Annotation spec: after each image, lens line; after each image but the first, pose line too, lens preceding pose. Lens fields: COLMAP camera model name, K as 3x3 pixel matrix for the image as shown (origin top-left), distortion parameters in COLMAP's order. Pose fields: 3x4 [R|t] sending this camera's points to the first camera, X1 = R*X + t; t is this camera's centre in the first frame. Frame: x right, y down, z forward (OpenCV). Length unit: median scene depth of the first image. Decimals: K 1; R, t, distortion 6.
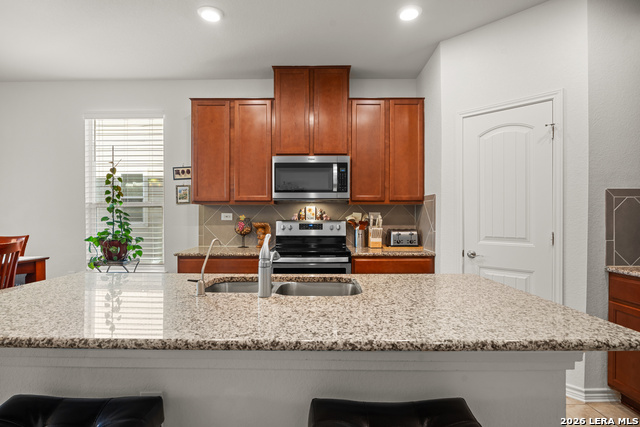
lens RADIAL K [[331.0, 0, 315.9], [0, 331.0, 217.1], [0, 0, 1]] dist [-0.021026, 0.000458]
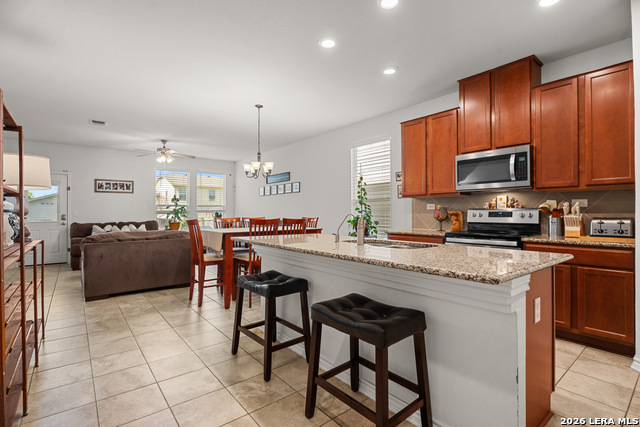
lens RADIAL K [[301.3, 0, 320.5], [0, 301.3, 210.3], [0, 0, 1]] dist [-0.006338, -0.000823]
pose [[0.640805, -0.007302, -0.767669, 0.373953], [-0.000539, 0.999950, -0.009961, 0.026366], [0.767704, 0.006797, 0.640769, -0.085647]]
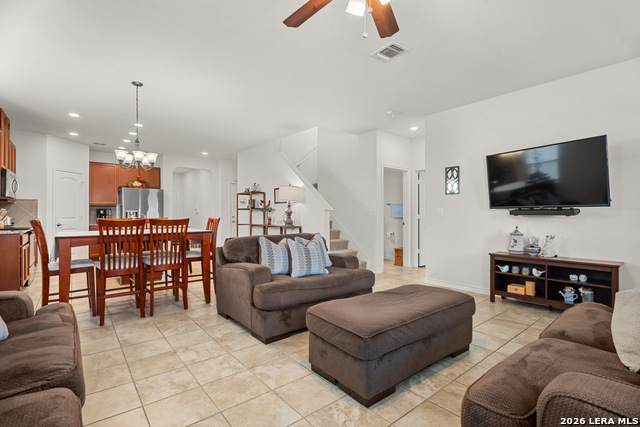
lens RADIAL K [[301.3, 0, 319.2], [0, 301.3, 215.1], [0, 0, 1]] dist [-0.006338, -0.000823]
pose [[-0.640116, -0.000175, 0.768278, -2.048439], [0.003702, 0.999988, 0.003312, 0.029827], [-0.768269, 0.004964, -0.640107, 0.729675]]
